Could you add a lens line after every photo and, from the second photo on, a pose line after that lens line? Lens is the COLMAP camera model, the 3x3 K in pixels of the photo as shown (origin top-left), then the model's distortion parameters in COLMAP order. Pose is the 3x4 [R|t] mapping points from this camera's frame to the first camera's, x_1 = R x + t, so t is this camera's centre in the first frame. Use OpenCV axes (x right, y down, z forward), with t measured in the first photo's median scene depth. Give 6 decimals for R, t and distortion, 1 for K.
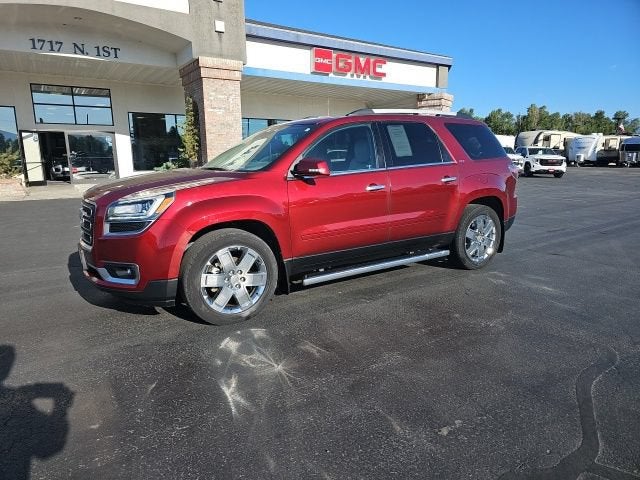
lens RADIAL K [[414.7, 0, 310.8], [0, 414.7, 243.7], [0, 0, 1]] dist [0.056468, -0.044835]
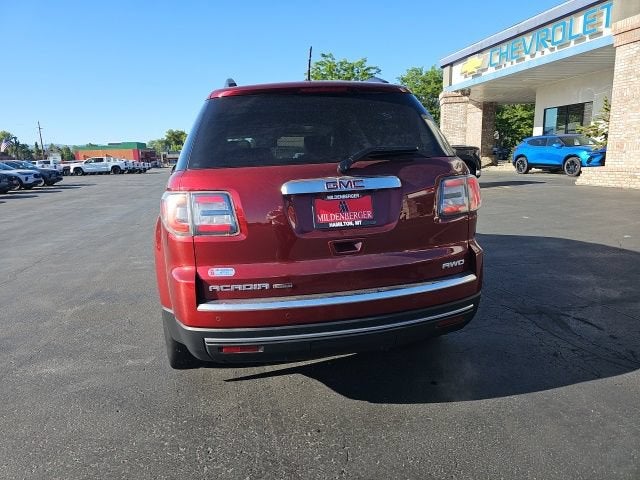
lens RADIAL K [[414.7, 0, 312.0], [0, 414.7, 242.8], [0, 0, 1]] dist [0.056468, -0.044835]
pose [[-0.335204, 0.211213, -0.918165, 0.297550], [-0.150612, 0.950001, 0.273522, -0.099161], [0.930029, 0.229972, -0.286633, 0.458722]]
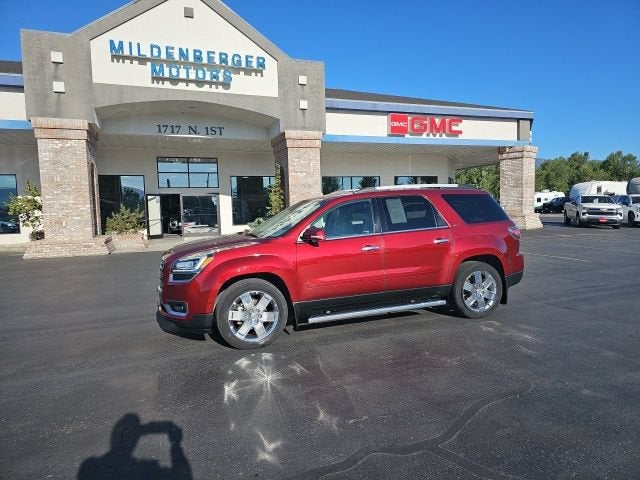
lens RADIAL K [[414.7, 0, 322.5], [0, 414.7, 240.7], [0, 0, 1]] dist [0.056468, -0.044835]
pose [[0.978604, -0.000369, -0.205752, 0.075399], [-0.024882, 0.992447, -0.120127, -0.000370], [0.204242, 0.122676, 0.971203, -0.075692]]
